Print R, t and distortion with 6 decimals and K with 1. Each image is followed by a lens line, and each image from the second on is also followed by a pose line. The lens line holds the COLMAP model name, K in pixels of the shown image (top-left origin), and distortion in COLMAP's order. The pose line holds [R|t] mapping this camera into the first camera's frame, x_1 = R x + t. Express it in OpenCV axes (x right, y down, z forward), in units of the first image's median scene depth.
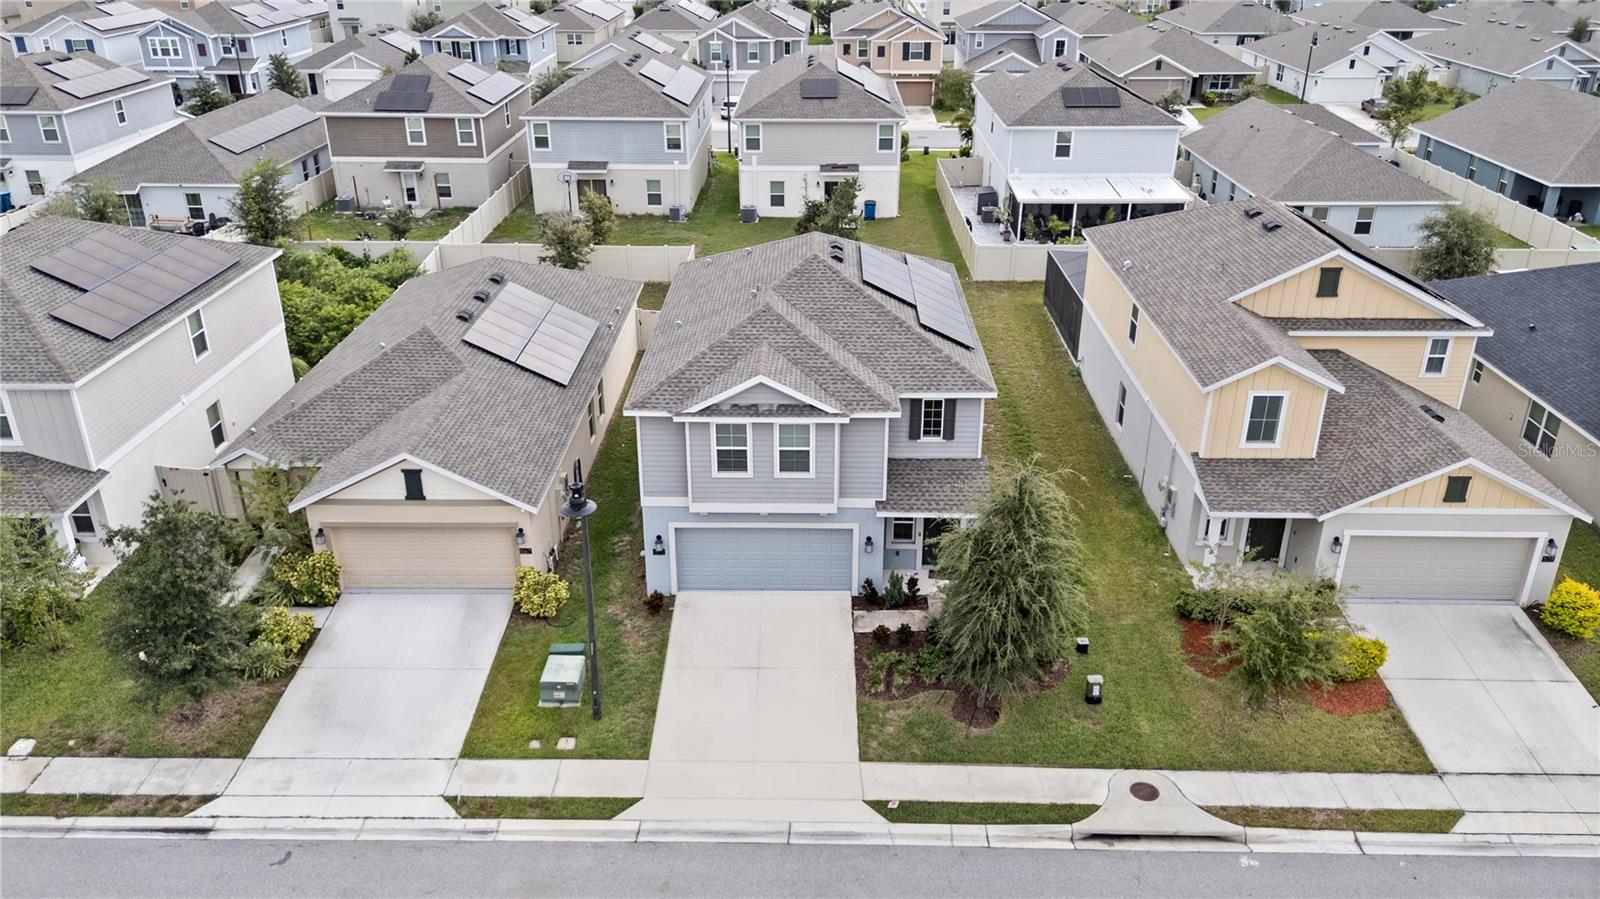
lens RADIAL K [[1183.0, 0, 800.0], [0, 1183.0, 449.5], [0, 0, 1]] dist [0.071646, -0.078872]
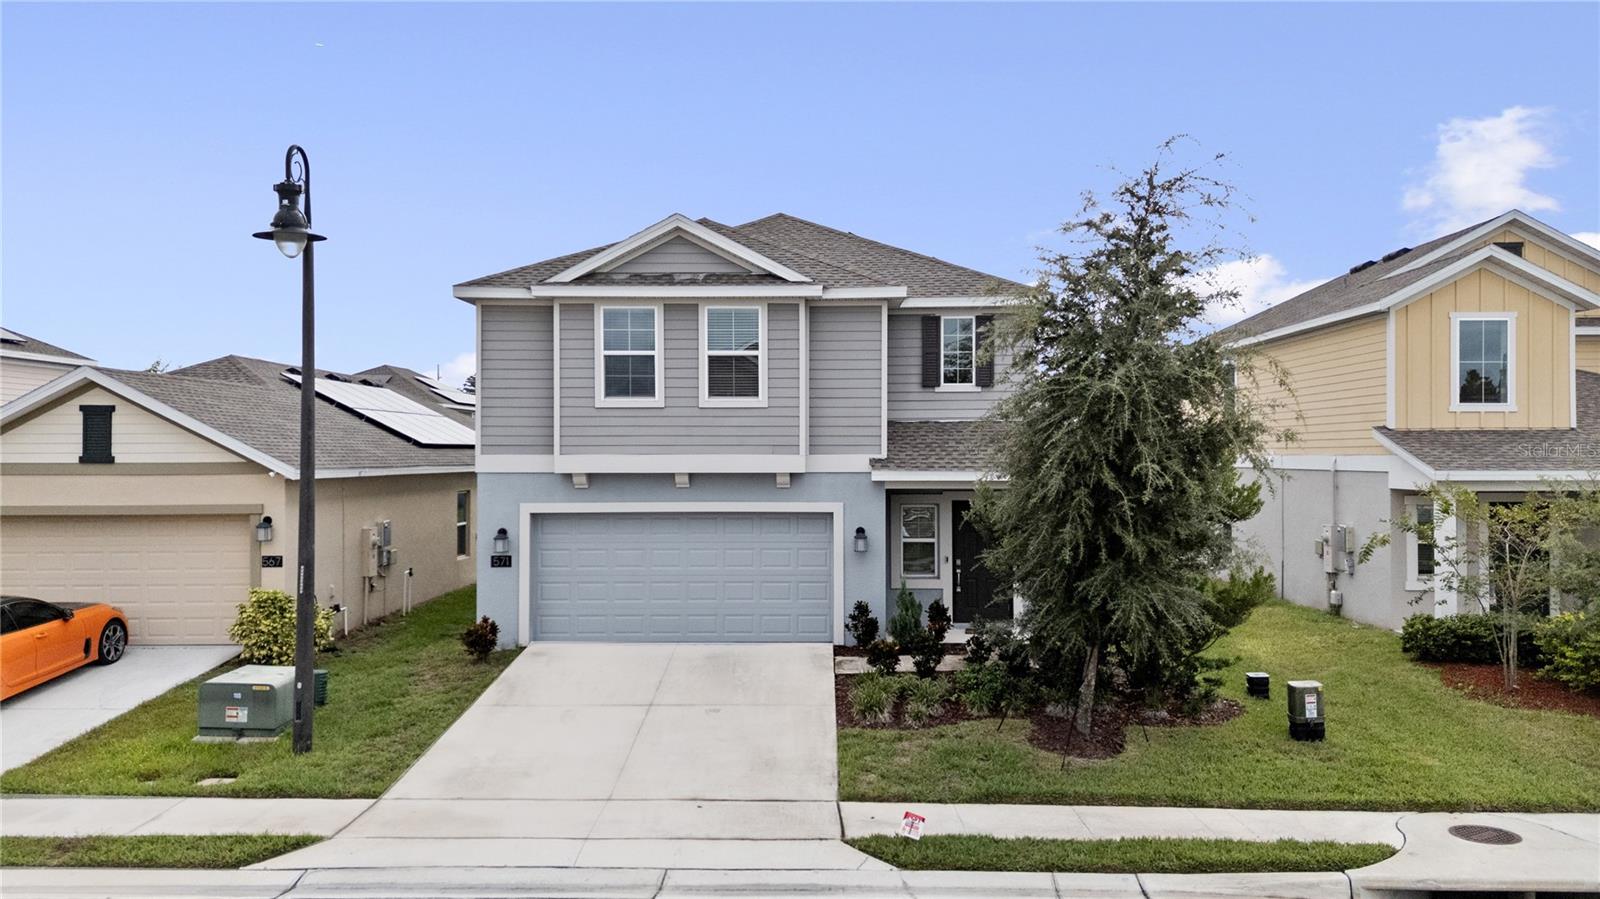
lens RADIAL K [[1176.5, 0, 817.0], [0, 1176.5, 450.0], [0, 0, 1]] dist [0.036367, -0.001926]
pose [[0.999997, 0.000454, 0.002497, 0.035888], [0.000666, 0.902476, -0.430740, 0.295281], [-0.002449, 0.430741, 0.902472, 0.463543]]
